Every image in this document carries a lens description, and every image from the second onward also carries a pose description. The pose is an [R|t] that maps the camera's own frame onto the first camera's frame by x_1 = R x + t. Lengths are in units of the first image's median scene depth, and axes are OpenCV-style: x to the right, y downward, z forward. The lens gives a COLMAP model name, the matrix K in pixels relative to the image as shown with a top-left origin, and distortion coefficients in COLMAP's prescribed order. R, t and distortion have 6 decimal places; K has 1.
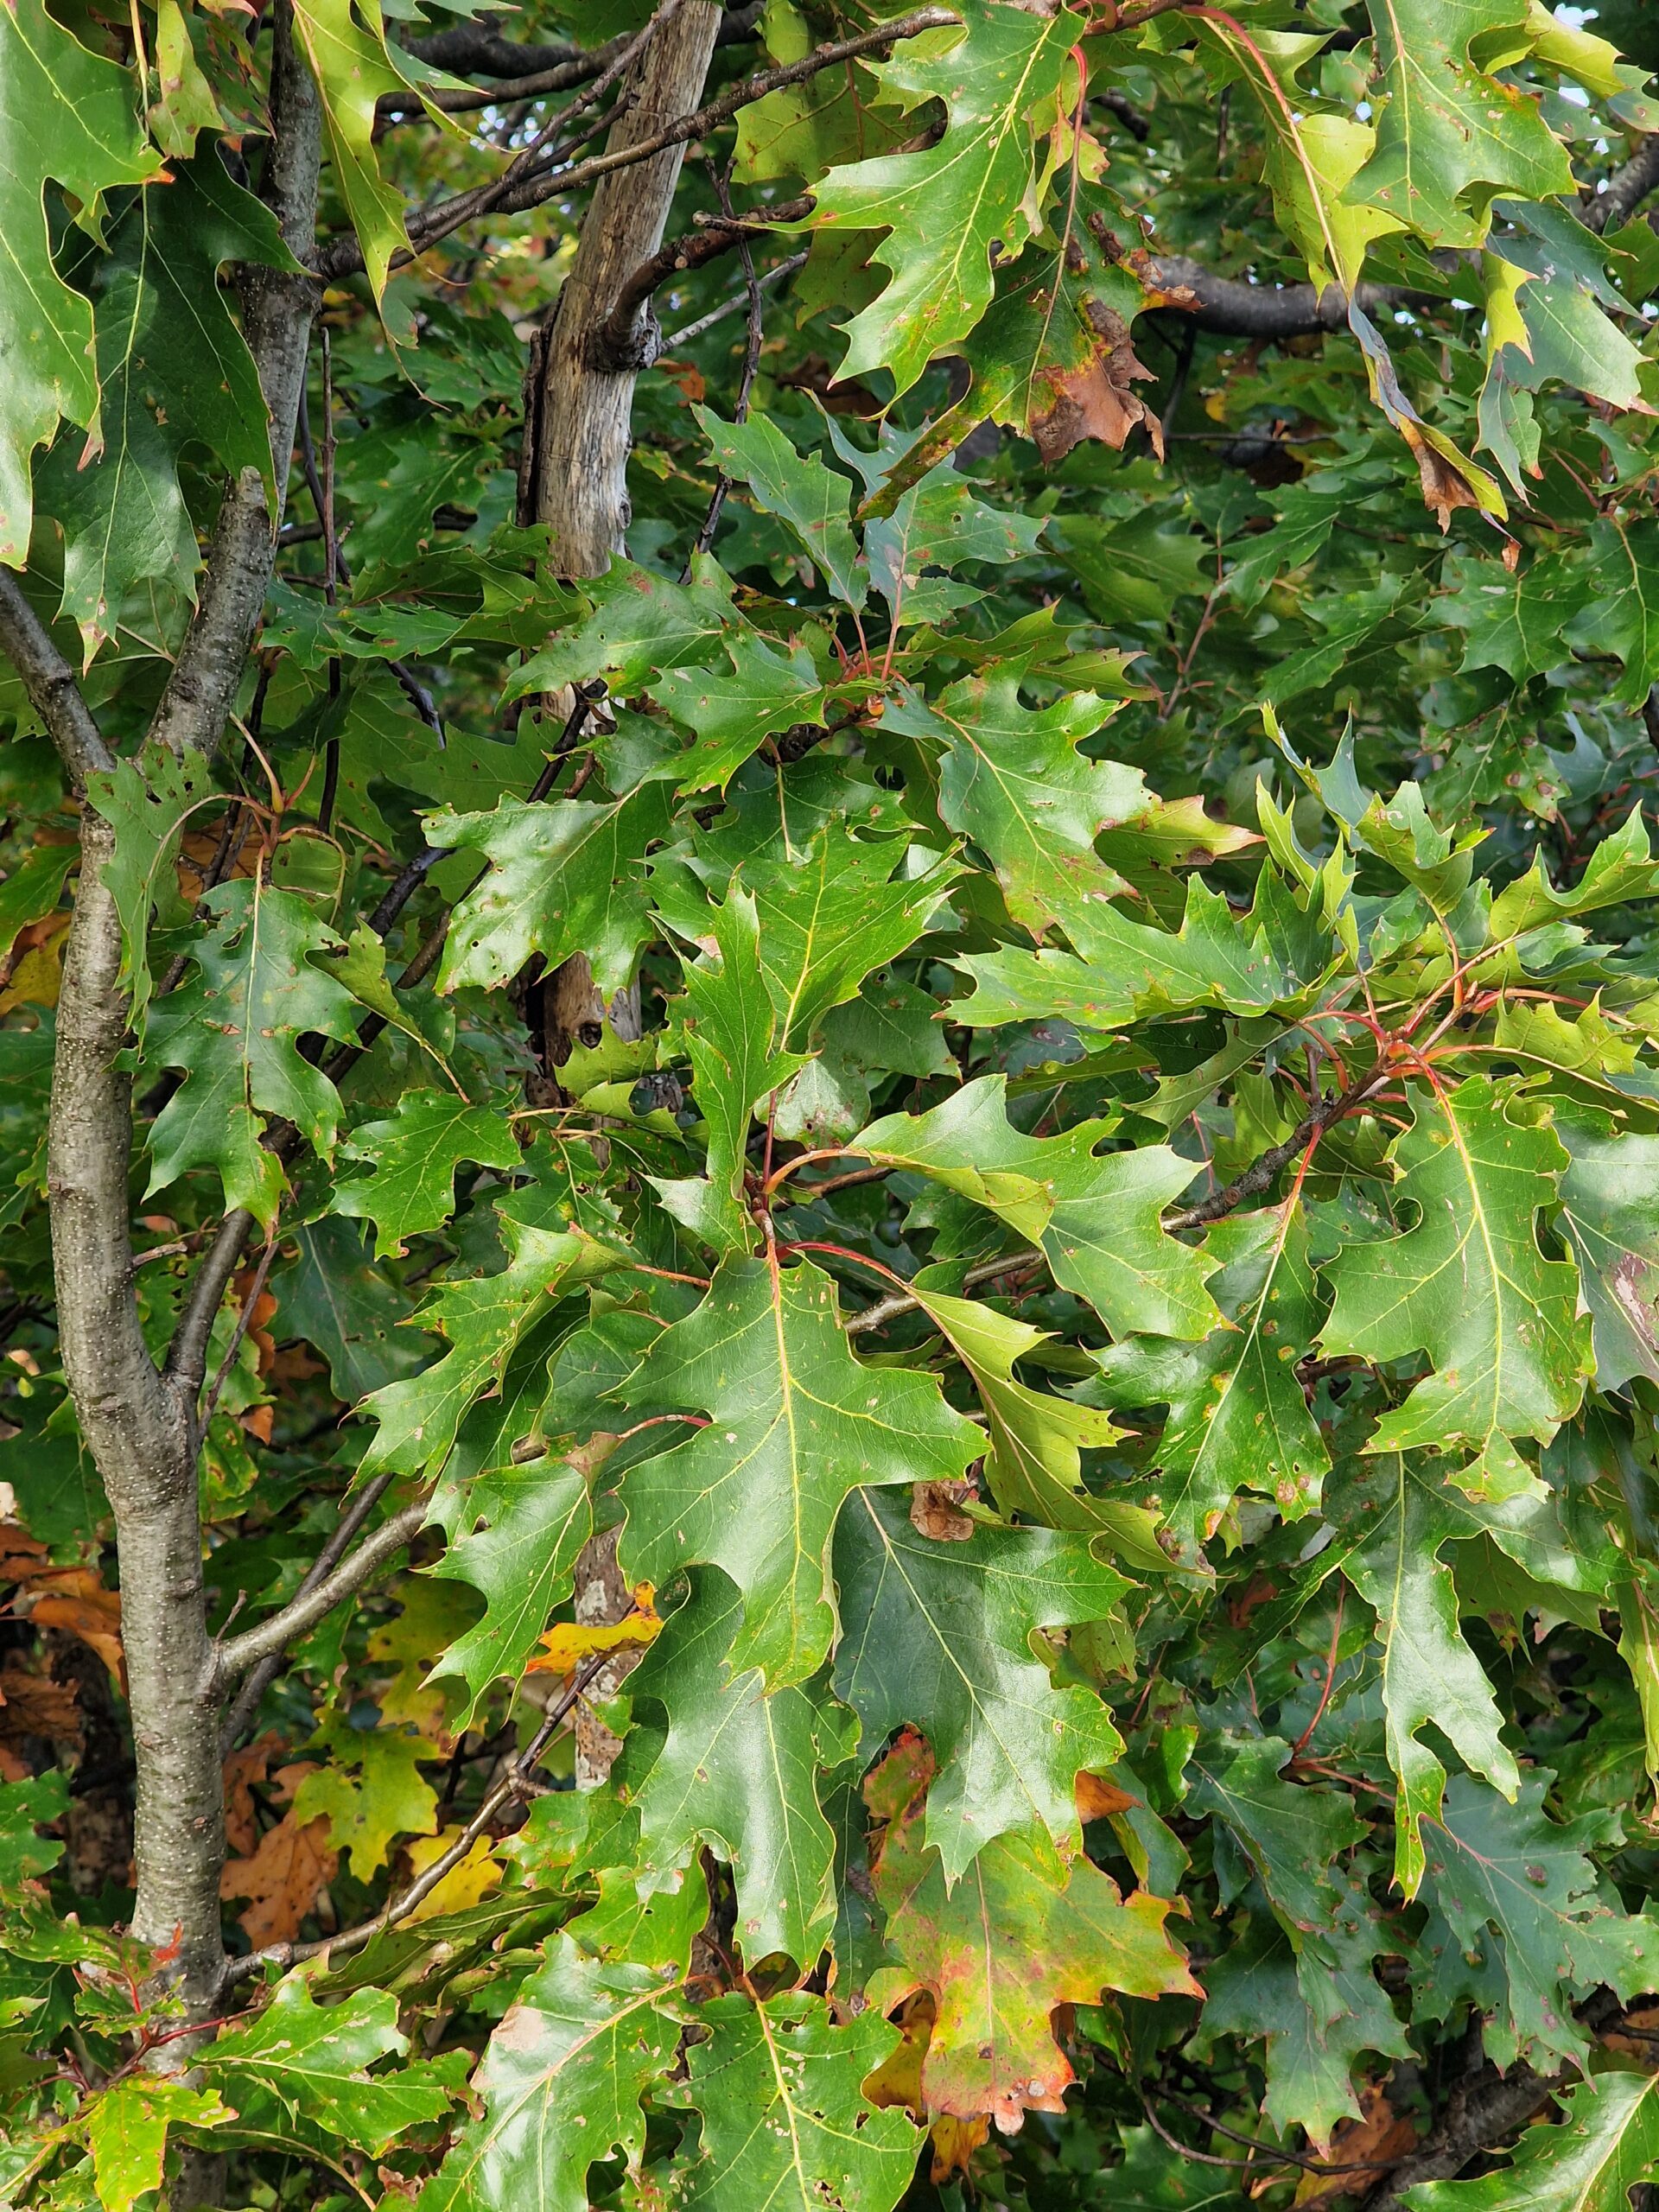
lens RADIAL K [[4340.3, 0, 822.5], [0, 4340.3, 1104.0], [0, 0, 1]] dist [-0.006559, 0.000000]
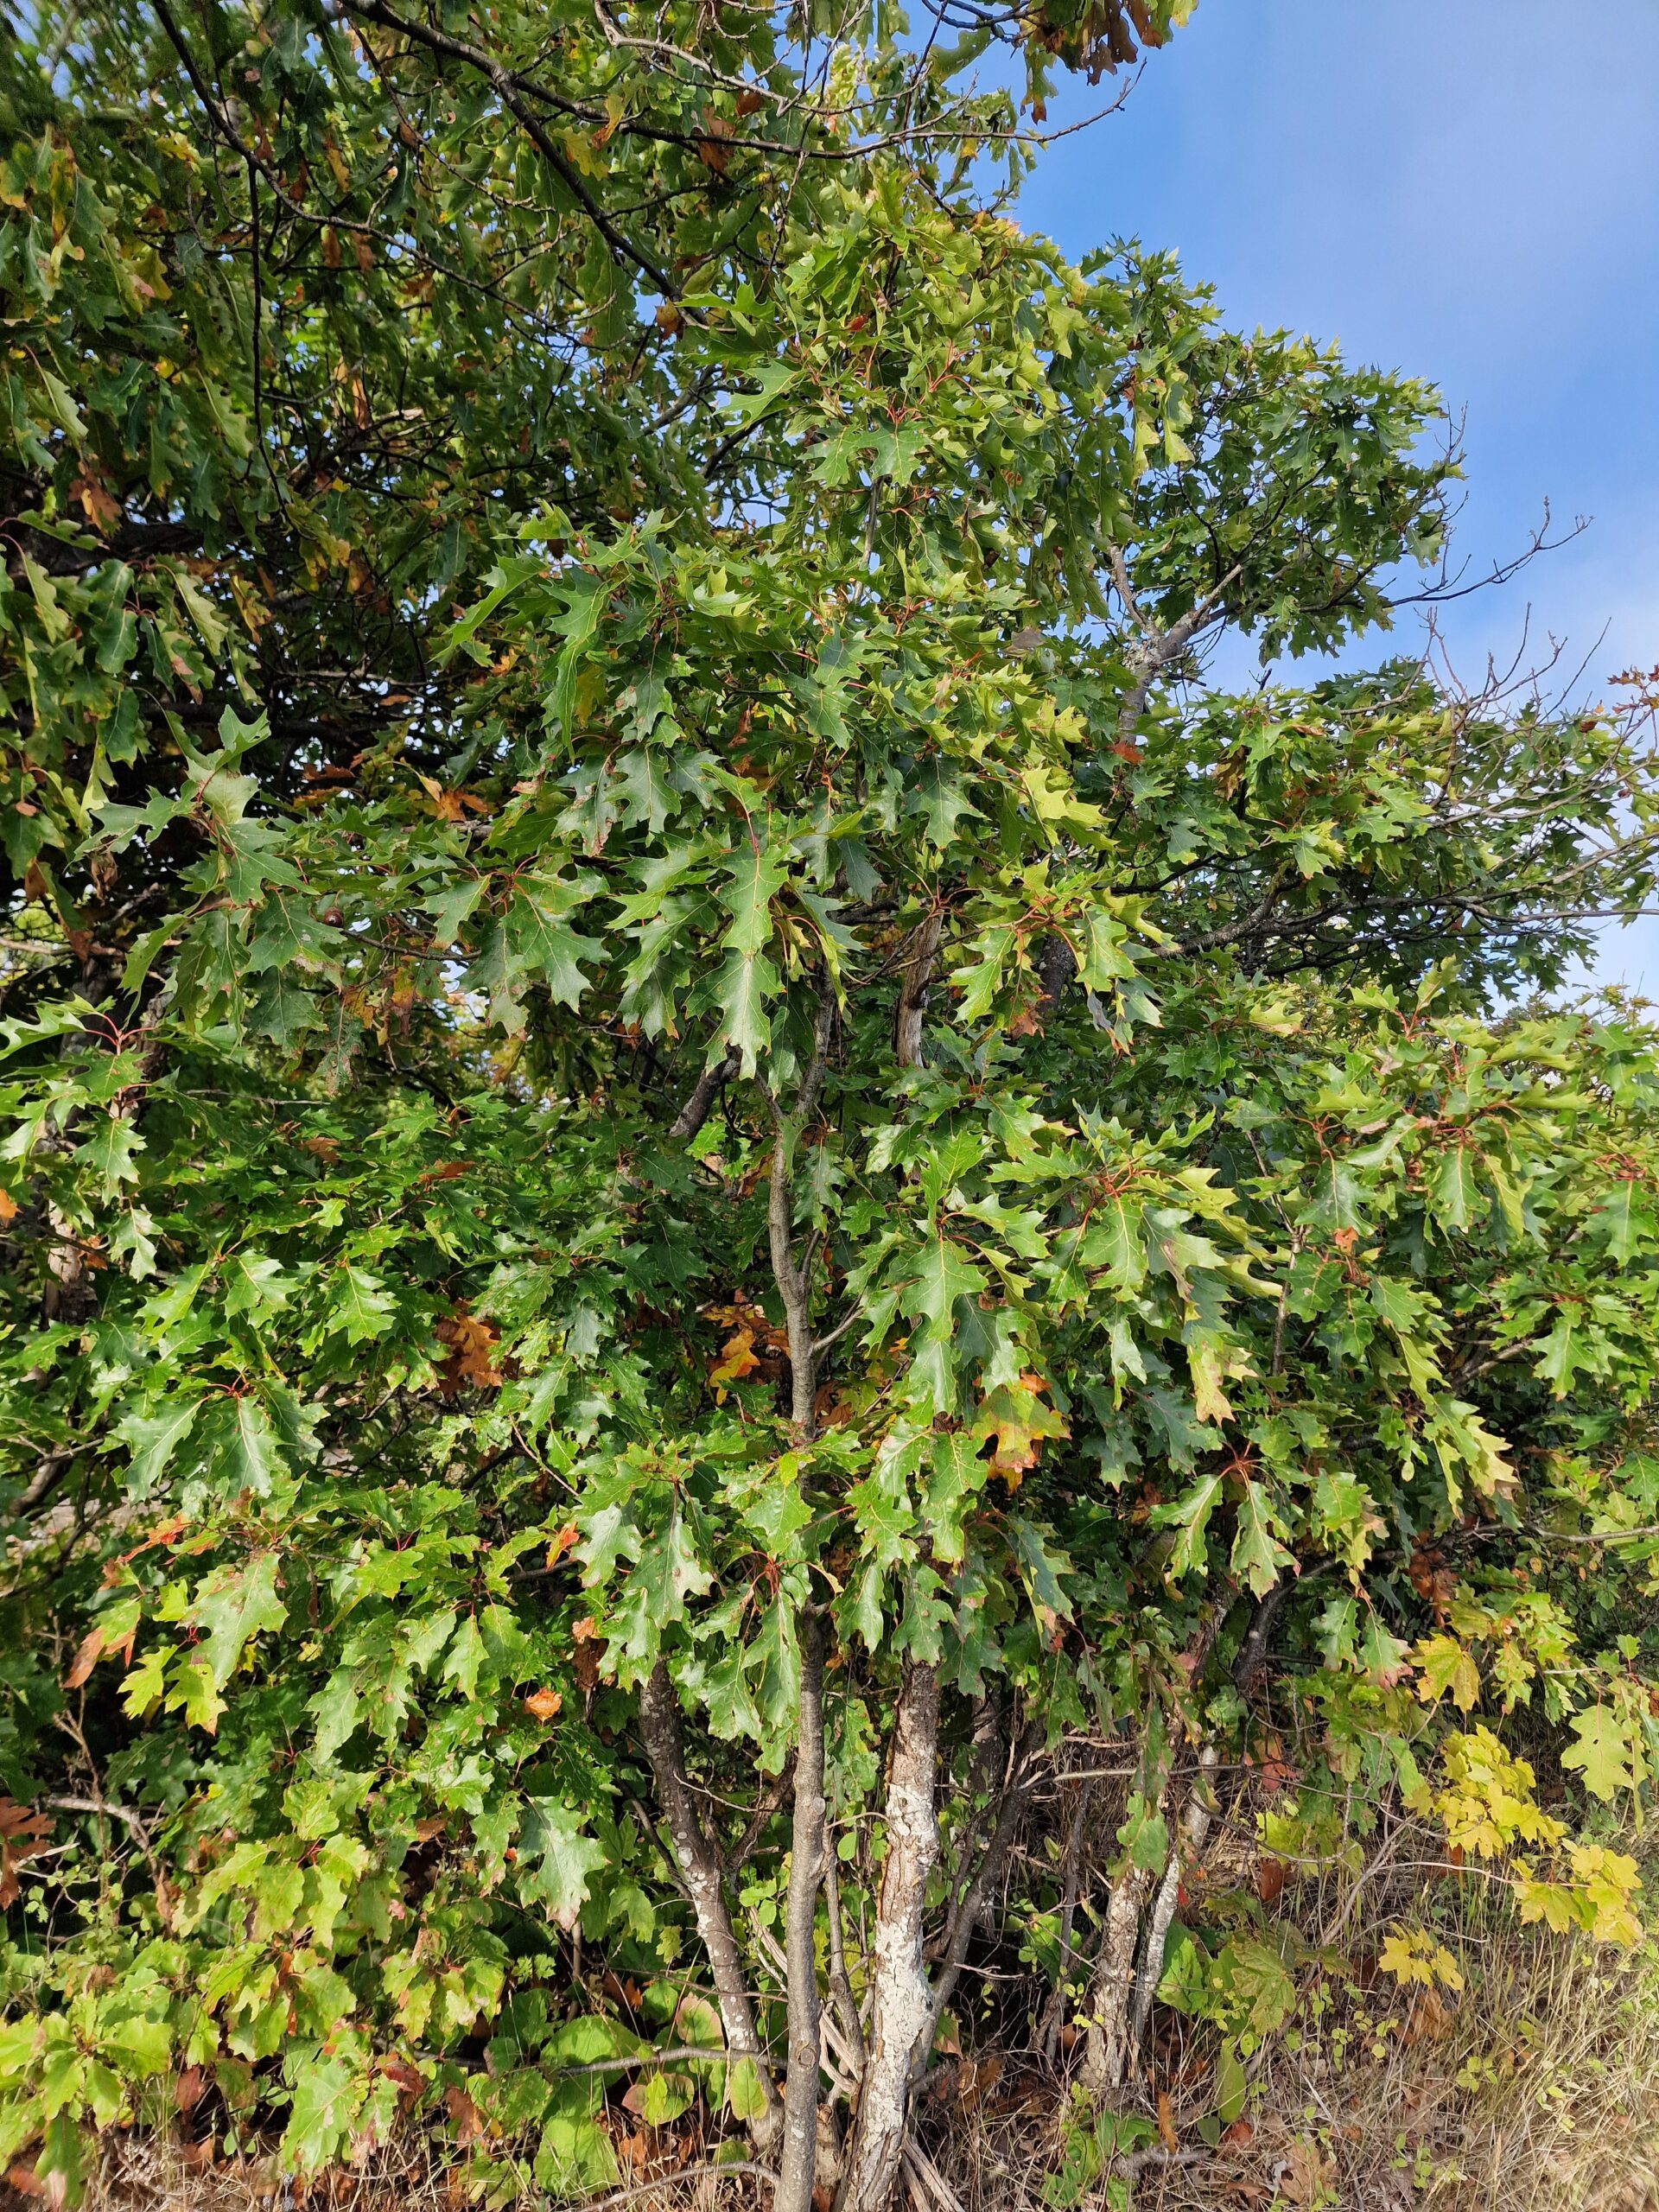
lens RADIAL K [[1465.7, 0, 836.5], [0, 1465.7, 1112.9], [0, 0, 1]] dist [-0.003892, -0.013866]
pose [[0.989816, -0.013455, -0.141719, 0.076782], [0.004438, 0.997956, -0.063751, 0.004430], [0.142287, 0.062473, 0.987852, -0.332140]]
